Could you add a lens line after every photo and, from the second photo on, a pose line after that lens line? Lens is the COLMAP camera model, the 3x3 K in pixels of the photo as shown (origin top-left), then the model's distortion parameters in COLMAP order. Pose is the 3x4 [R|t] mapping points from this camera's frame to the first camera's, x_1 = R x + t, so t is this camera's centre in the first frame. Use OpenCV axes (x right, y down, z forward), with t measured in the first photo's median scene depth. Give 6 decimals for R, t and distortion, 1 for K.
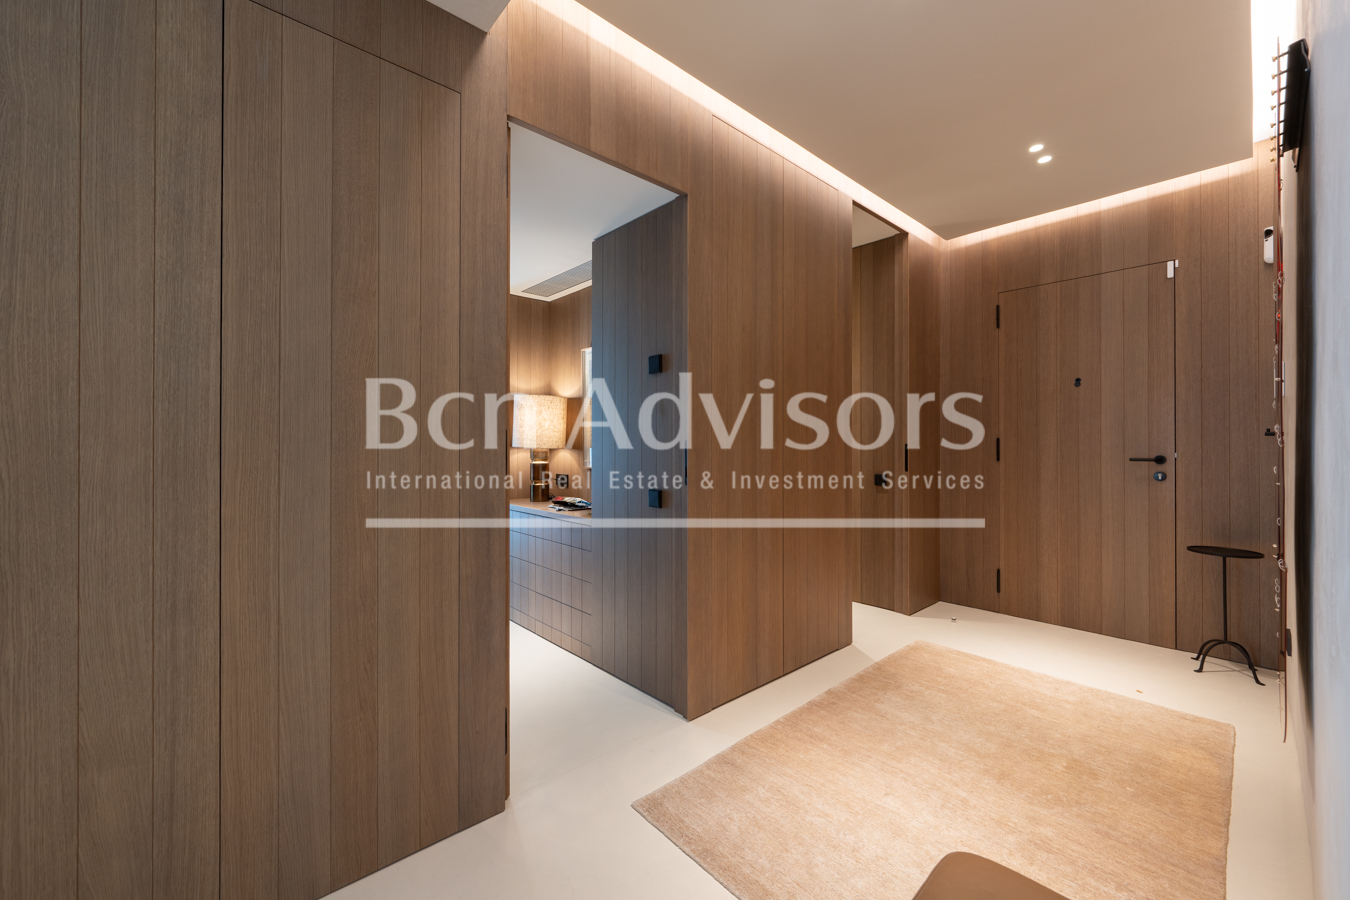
lens RADIAL K [[529.2, 0, 680.0], [0, 529.2, 447.1], [0, 0, 1]] dist [-0.002233, 0.000811]
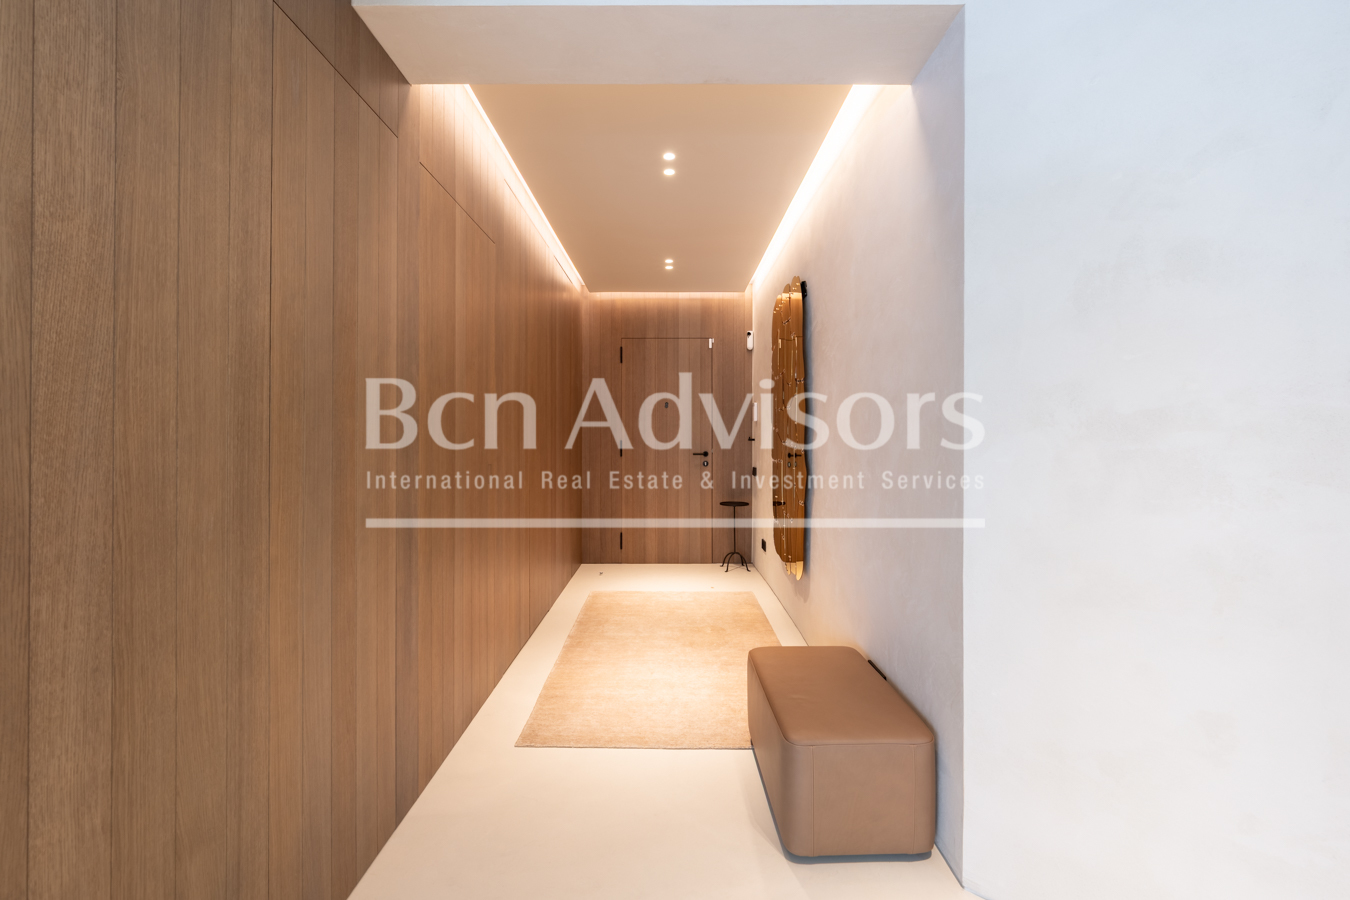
lens RADIAL K [[529.2, 0, 670.8], [0, 529.2, 440.2], [0, 0, 1]] dist [-0.002233, 0.000811]
pose [[0.674148, -0.007451, 0.738559, -0.961808], [0.003723, 0.999971, 0.006690, -0.071772], [-0.738587, -0.001760, 0.674156, -0.149720]]
